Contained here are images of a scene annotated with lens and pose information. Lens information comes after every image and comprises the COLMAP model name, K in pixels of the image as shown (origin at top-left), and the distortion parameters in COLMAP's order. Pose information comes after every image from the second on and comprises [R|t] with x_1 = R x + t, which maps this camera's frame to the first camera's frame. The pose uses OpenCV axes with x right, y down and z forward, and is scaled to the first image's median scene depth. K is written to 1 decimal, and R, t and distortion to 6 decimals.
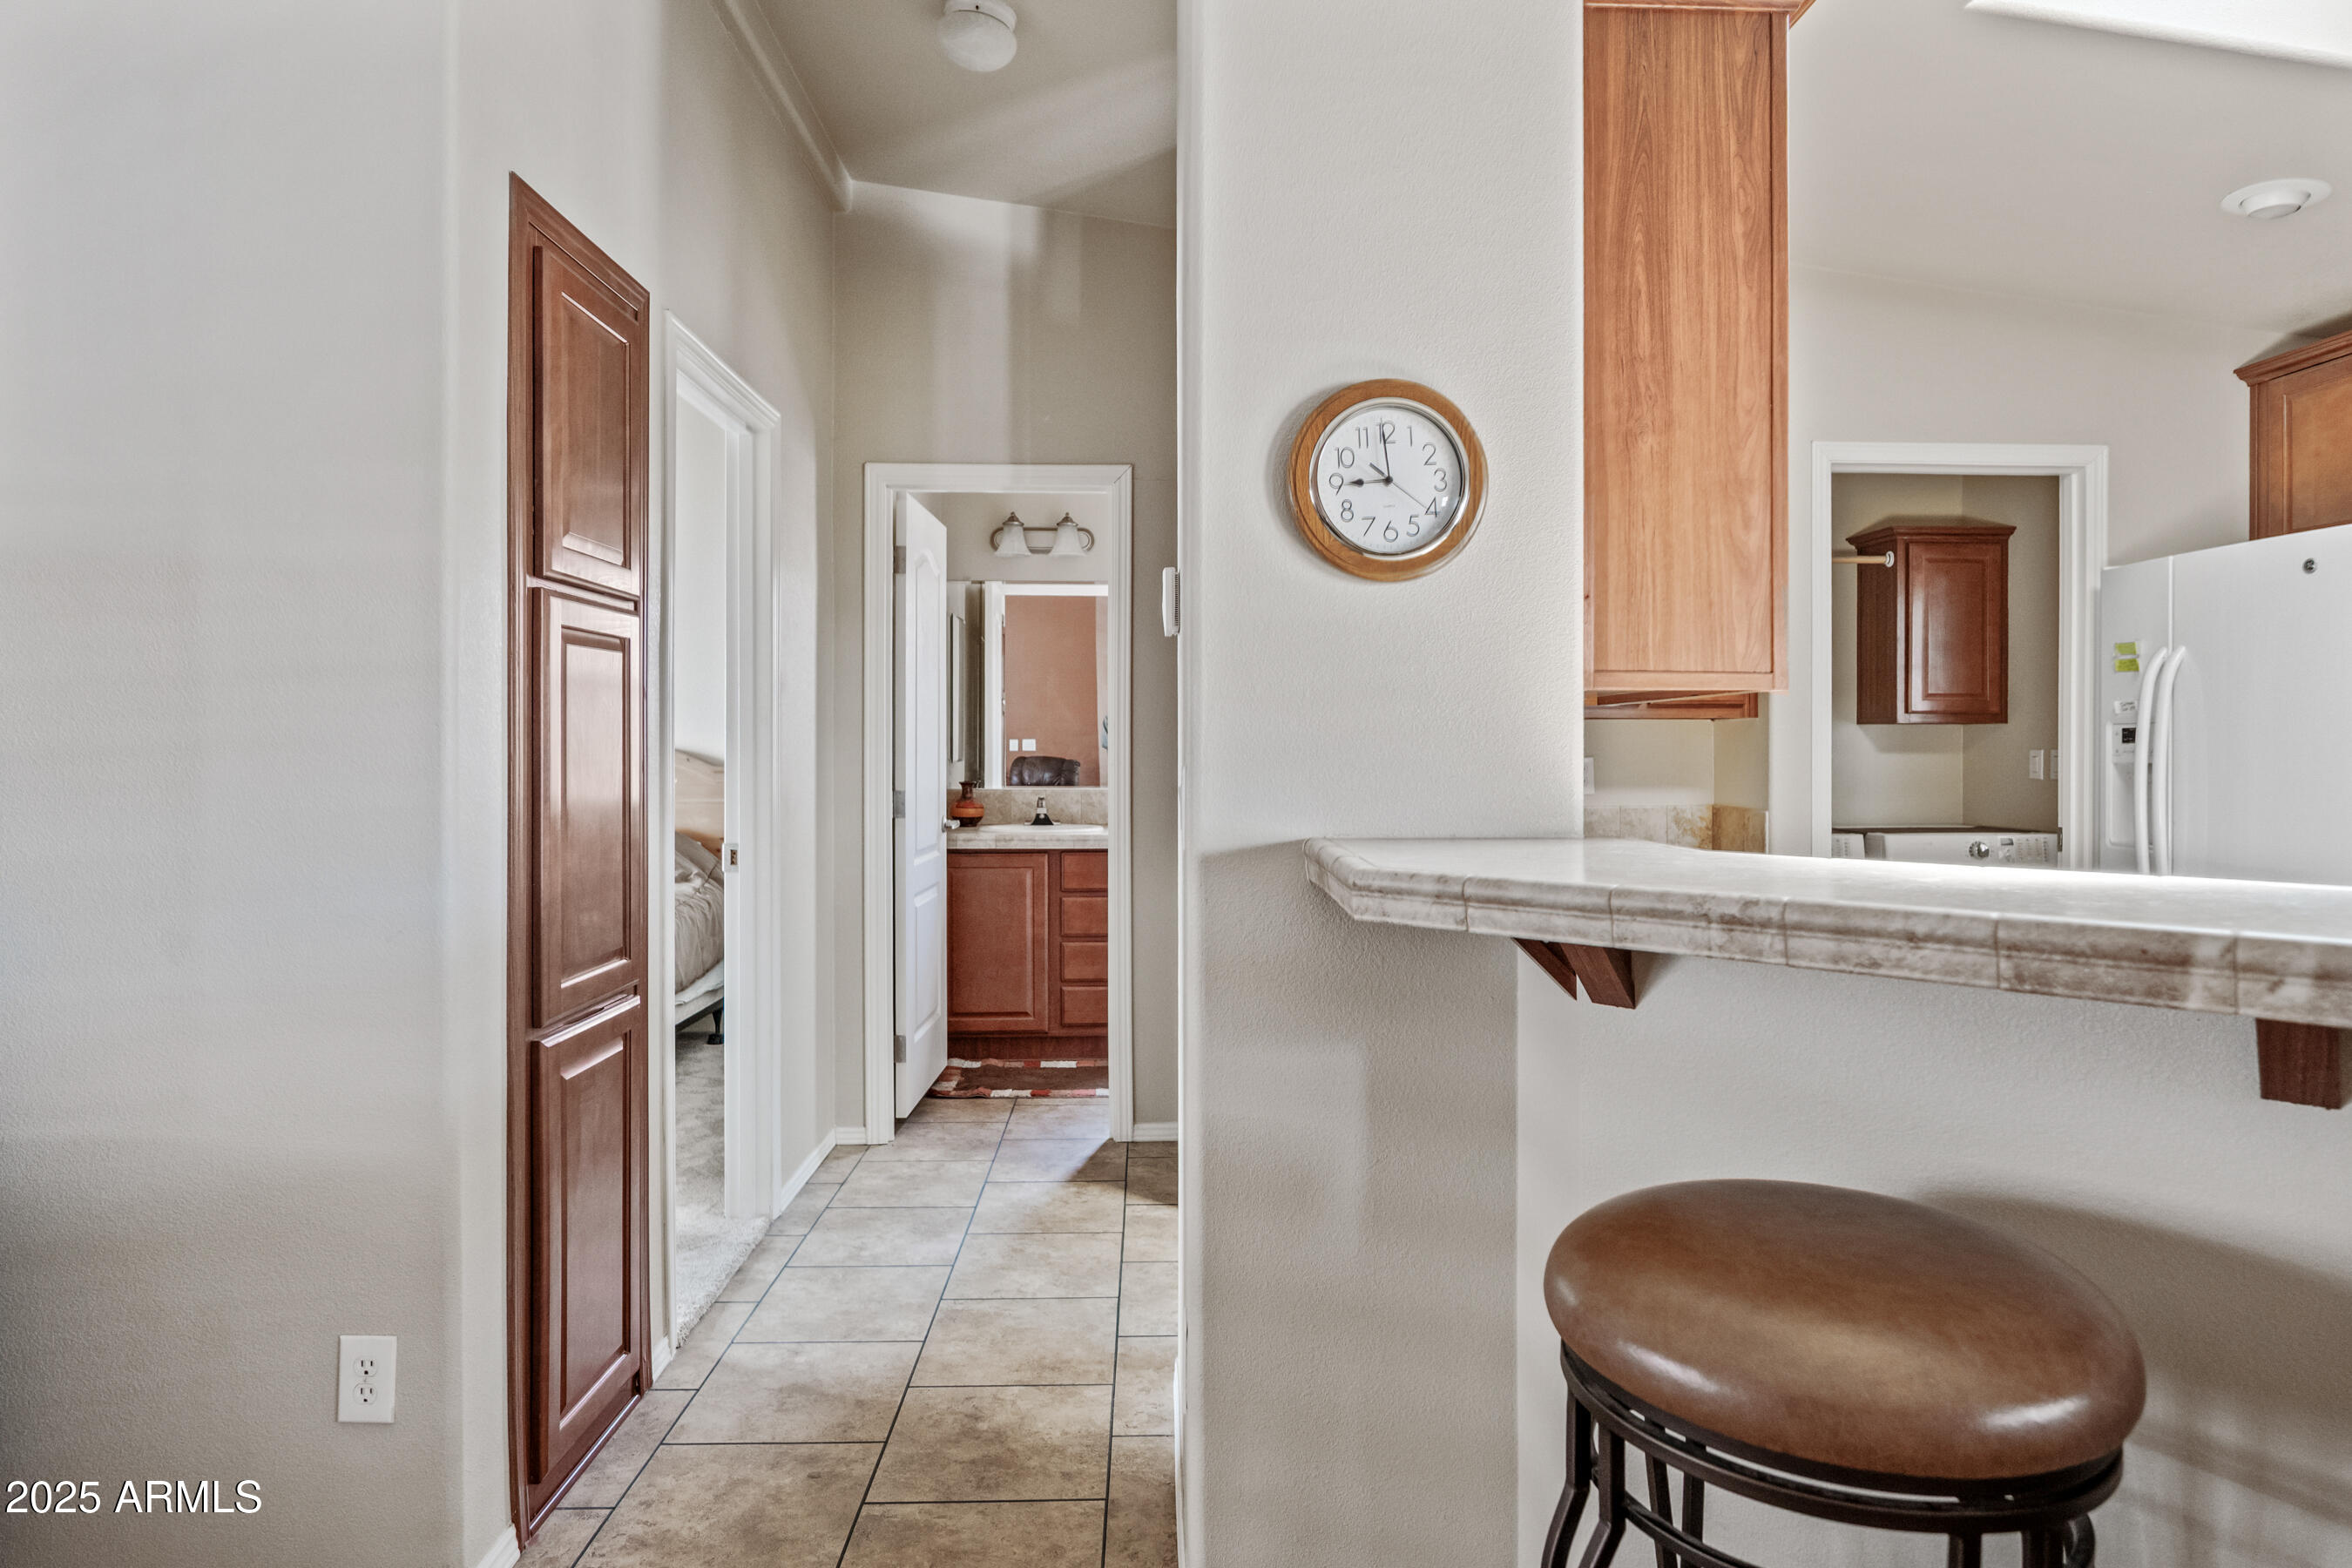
lens RADIAL K [[1286.2, 0, 1210.5], [0, 1286.2, 742.9], [0, 0, 1]] dist [-0.001371, -0.001157]
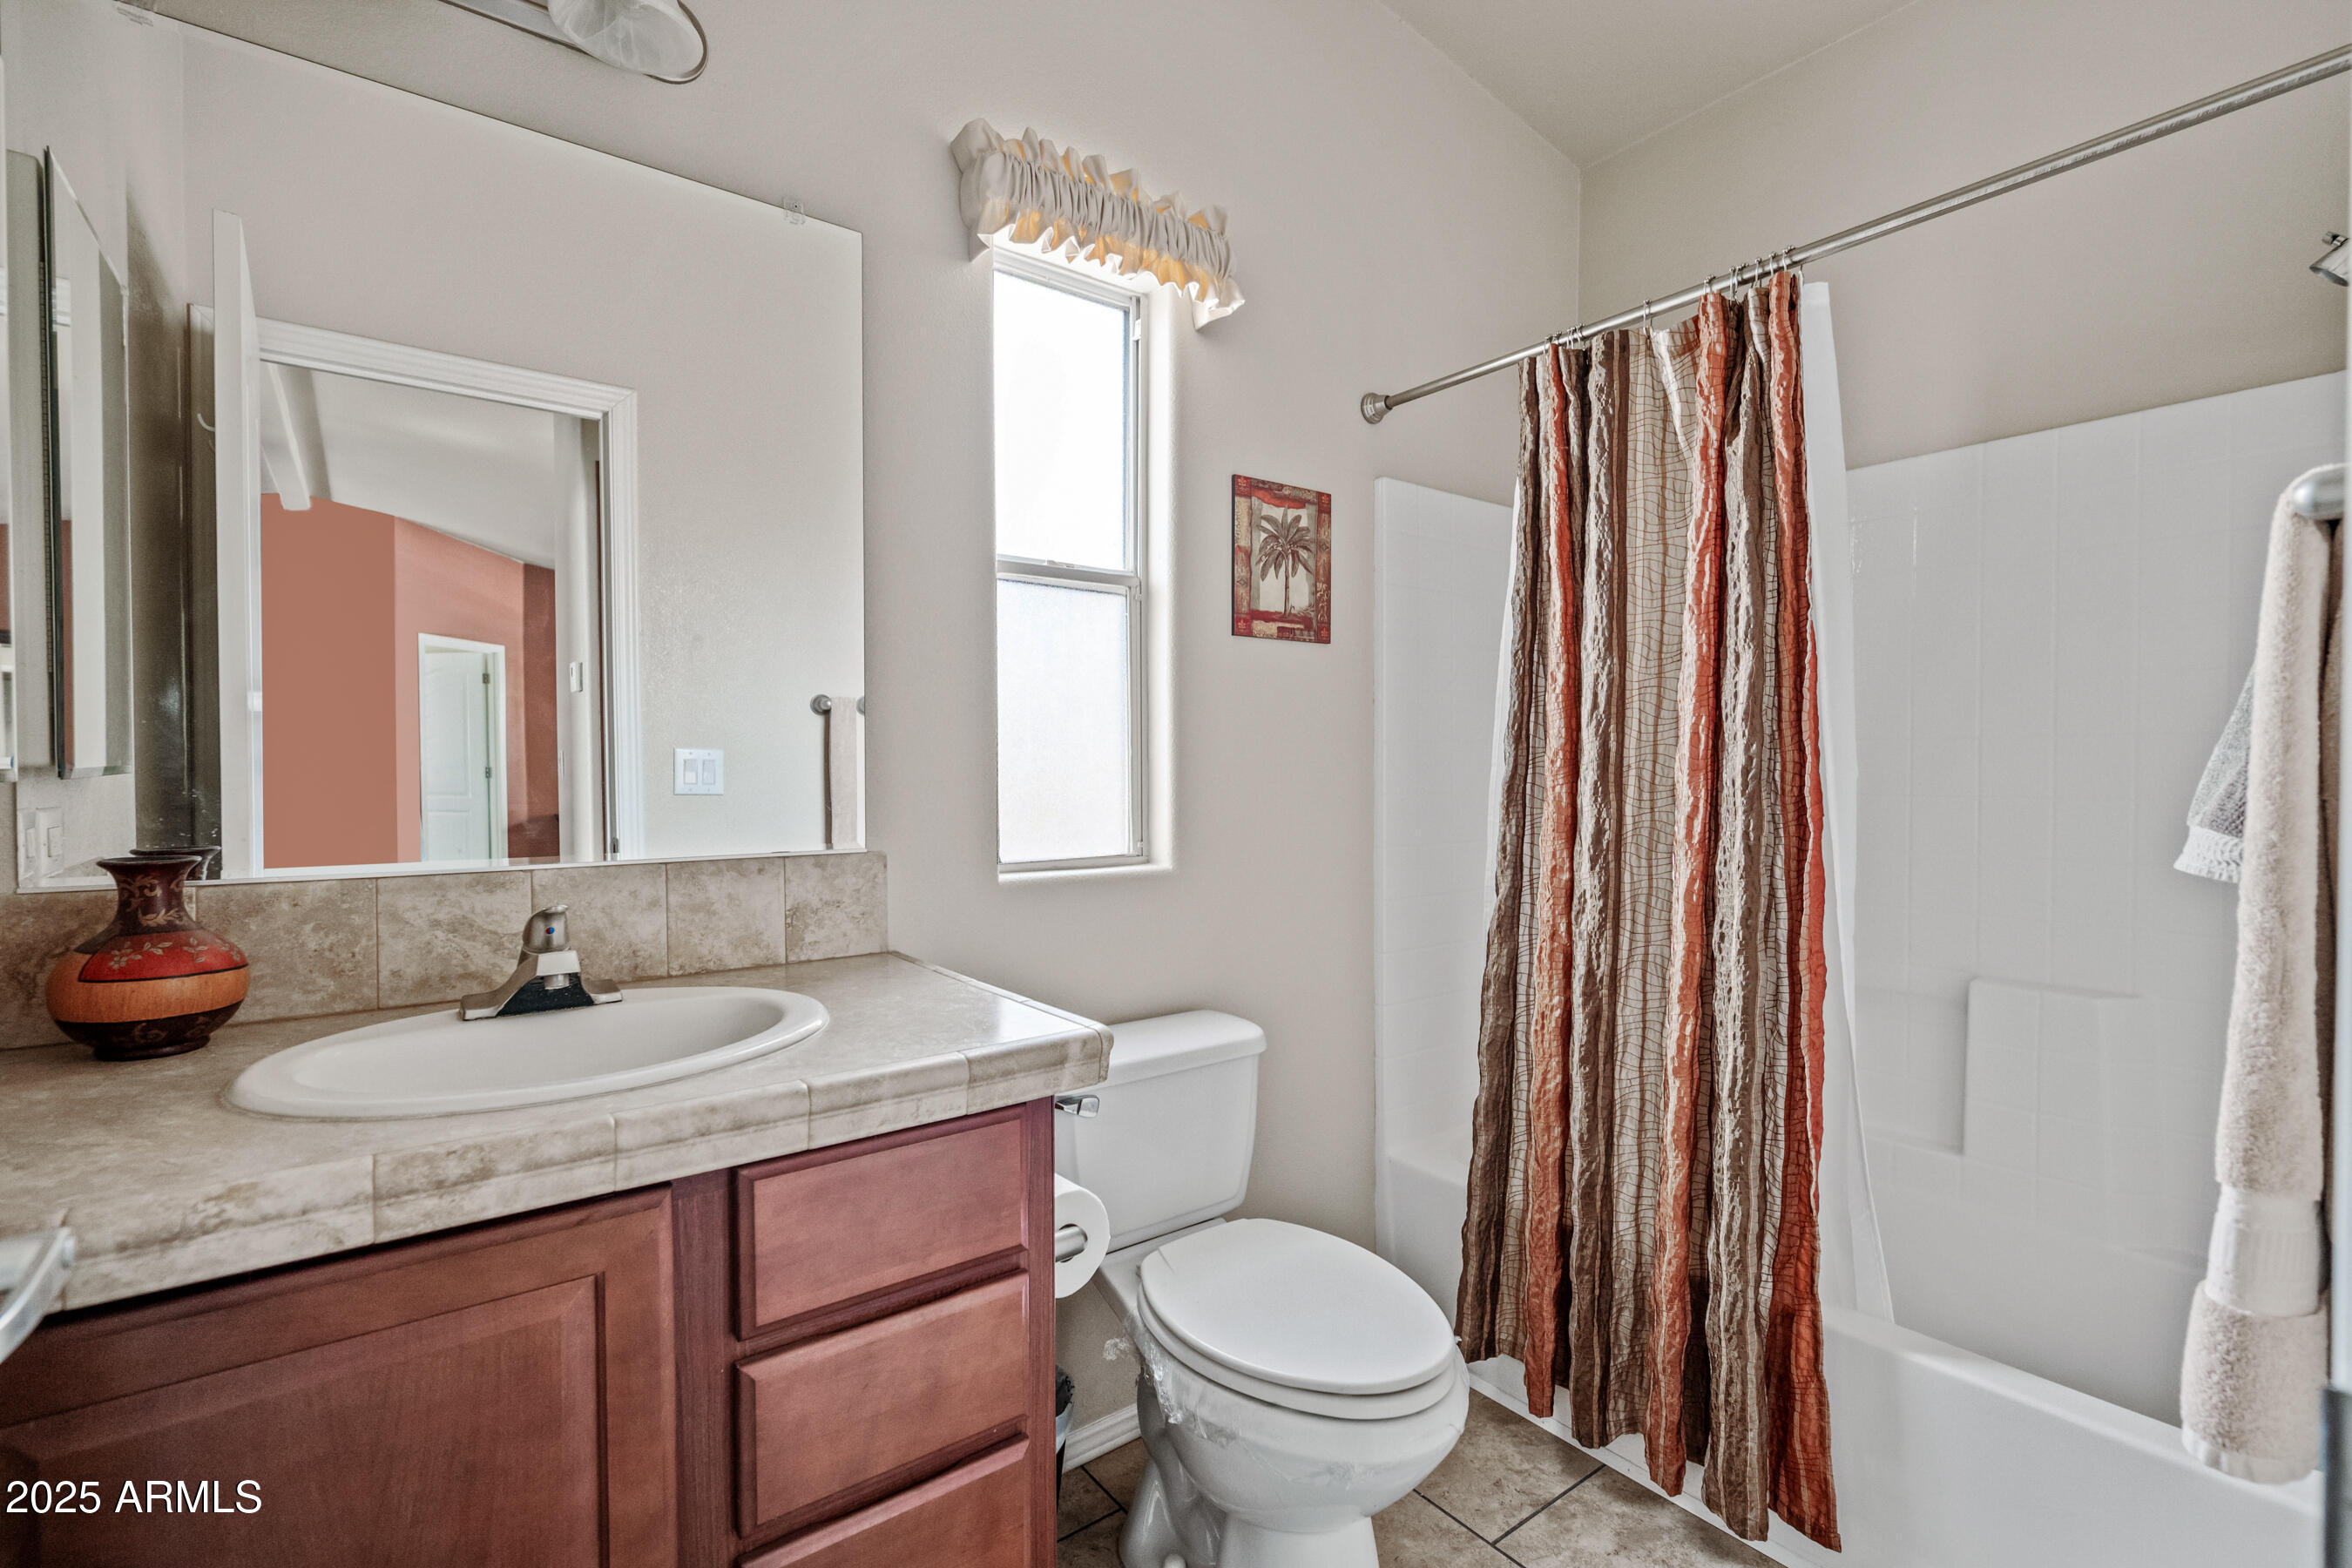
lens RADIAL K [[1053.8, 0, 1178.1], [0, 1053.8, 783.4], [0, 0, 1]] dist [-0.001557, -0.000207]
pose [[0.825599, -0.014216, 0.564078, -0.415317], [-0.002169, 0.999595, 0.028367, 0.031411], [-0.564253, -0.024644, 0.825234, 2.157522]]
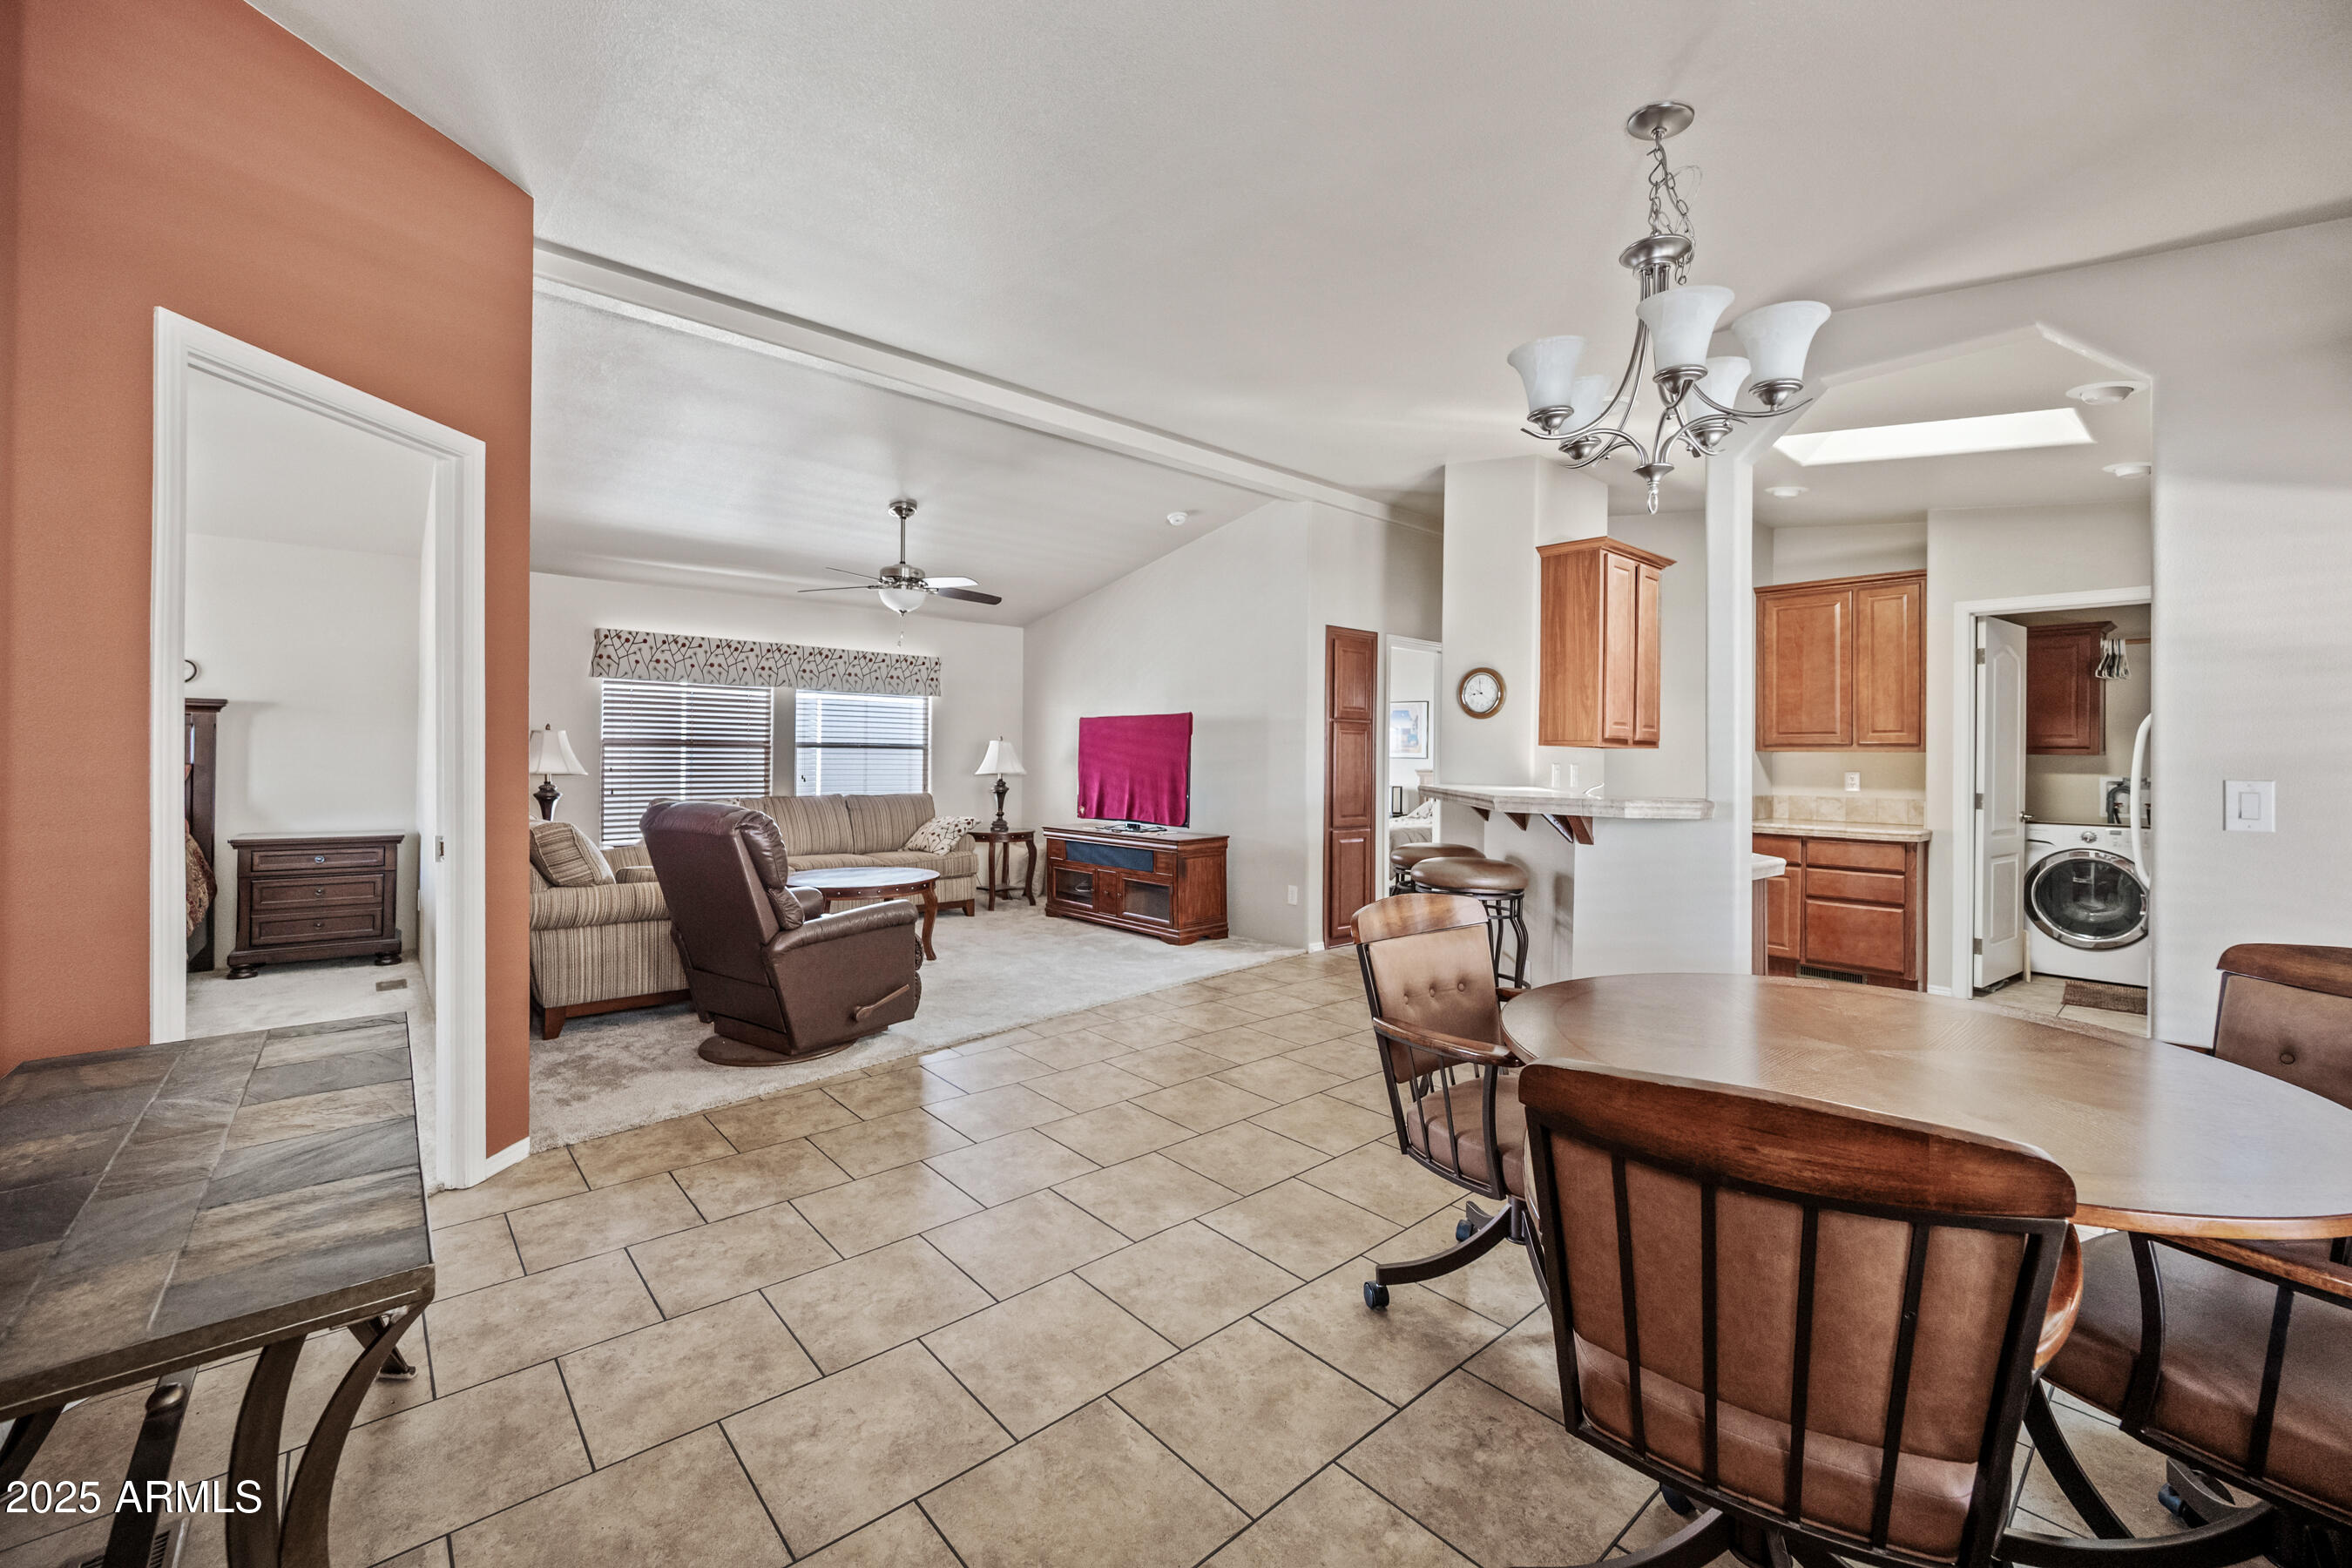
lens RADIAL K [[932.4, 0, 1166.1], [0, 932.4, 758.5], [0, 0, 1]] dist [-0.000759, 0.000624]
pose [[0.613821, 0.007543, -0.789409, 1.700882], [-0.010651, 0.999942, 0.001272, 0.001049], [0.789374, 0.007627, 0.613866, -1.426297]]
